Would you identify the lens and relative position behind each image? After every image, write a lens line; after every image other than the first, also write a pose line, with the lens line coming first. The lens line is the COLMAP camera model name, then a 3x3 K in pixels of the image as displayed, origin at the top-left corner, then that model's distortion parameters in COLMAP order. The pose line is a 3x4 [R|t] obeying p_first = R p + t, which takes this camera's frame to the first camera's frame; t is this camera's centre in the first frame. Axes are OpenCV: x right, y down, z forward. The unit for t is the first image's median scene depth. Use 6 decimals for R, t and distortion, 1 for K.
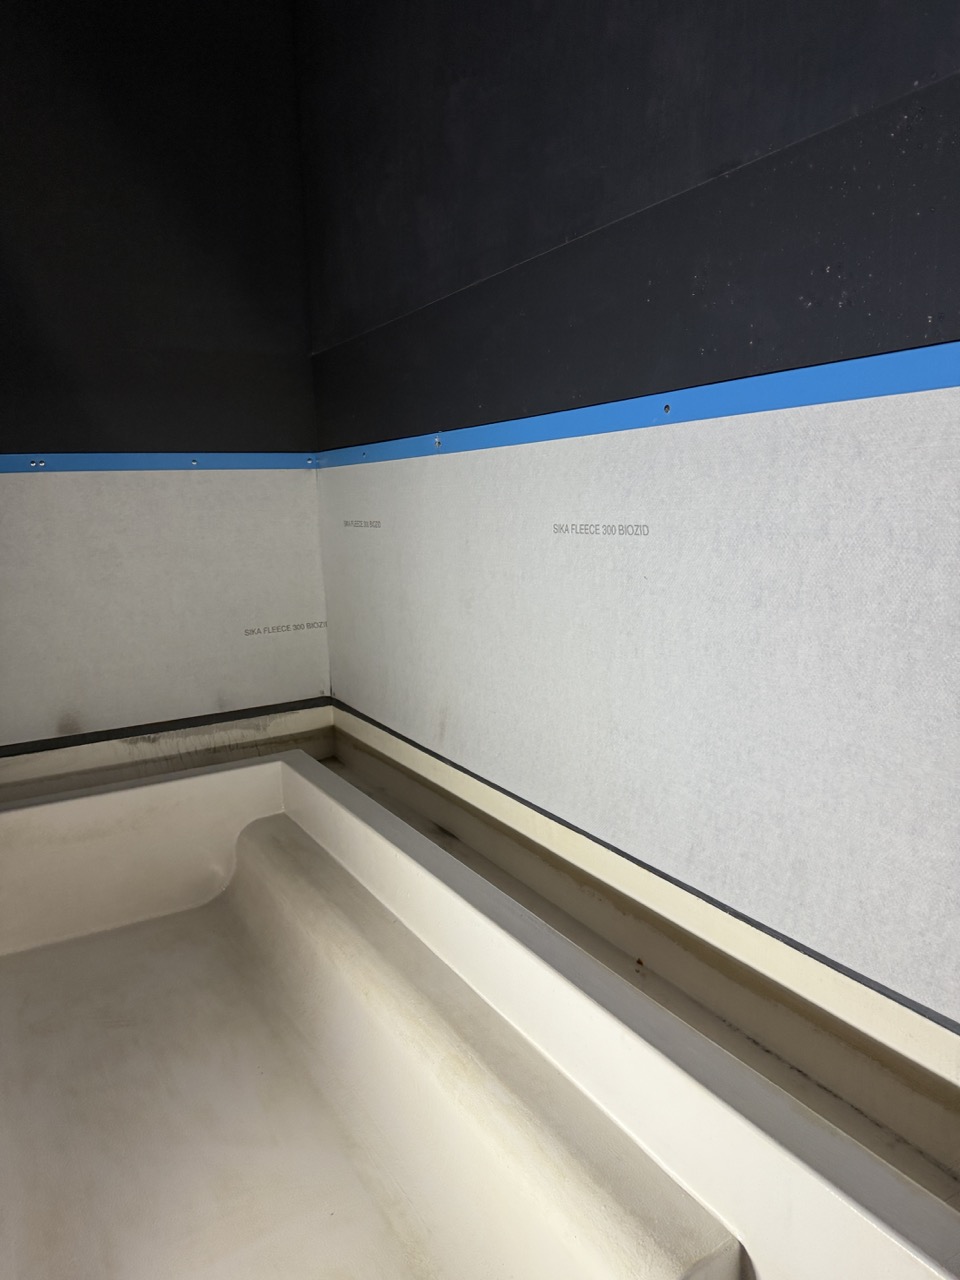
lens RADIAL K [[901.6, 0, 482.1], [0, 901.6, 634.3], [0, 0, 1]] dist [0.061744, -0.063673]
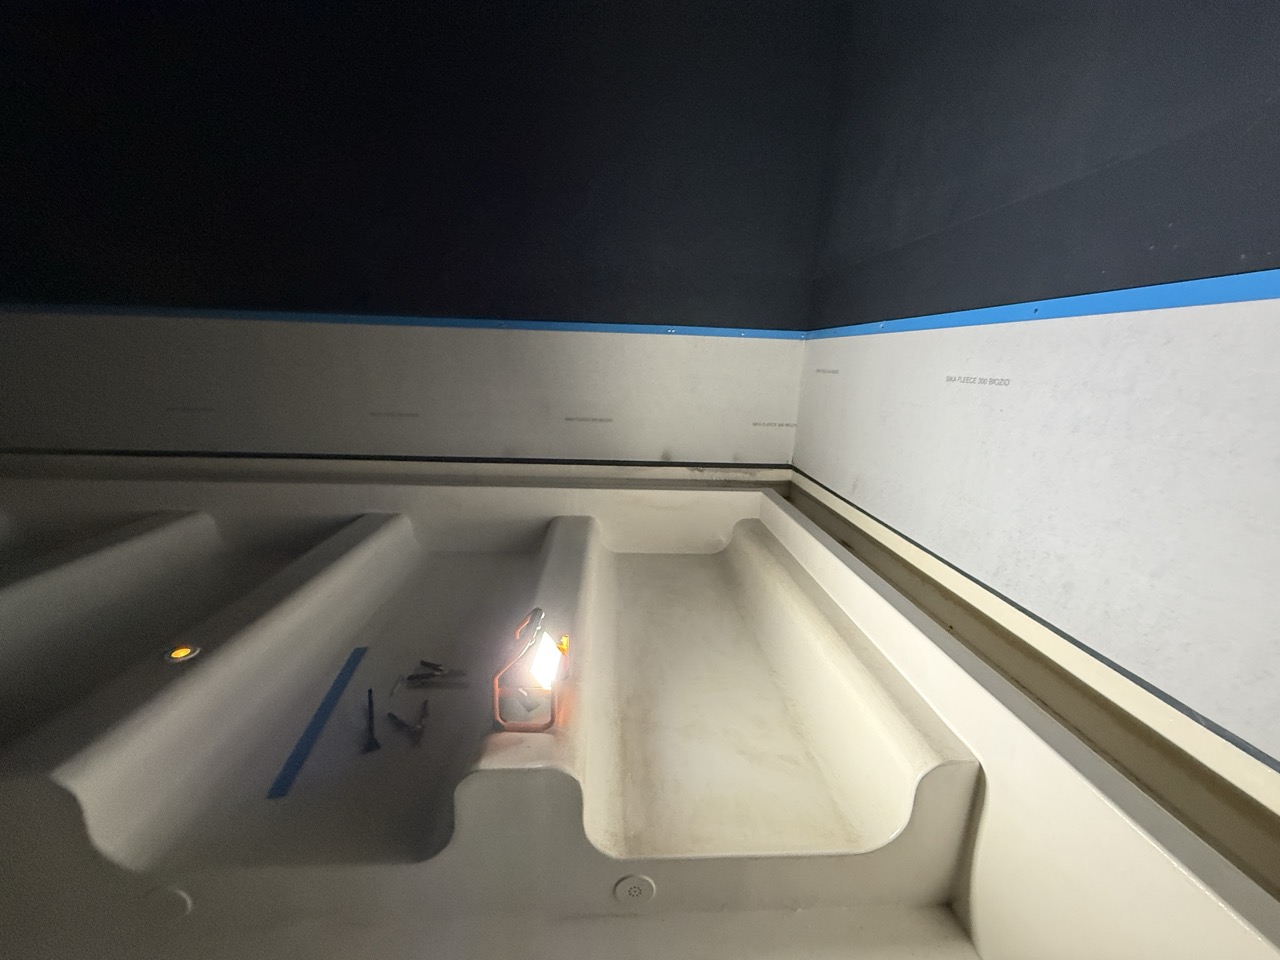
lens RADIAL K [[517.4, 0, 634.3], [0, 517.4, 486.3], [0, 0, 1]] dist [0.005042, -0.000255]
pose [[0.891416, 0.173090, -0.418828, -0.003476], [-0.134641, 0.983610, 0.119934, 0.048203], [0.432723, -0.050520, 0.900111, -0.177869]]
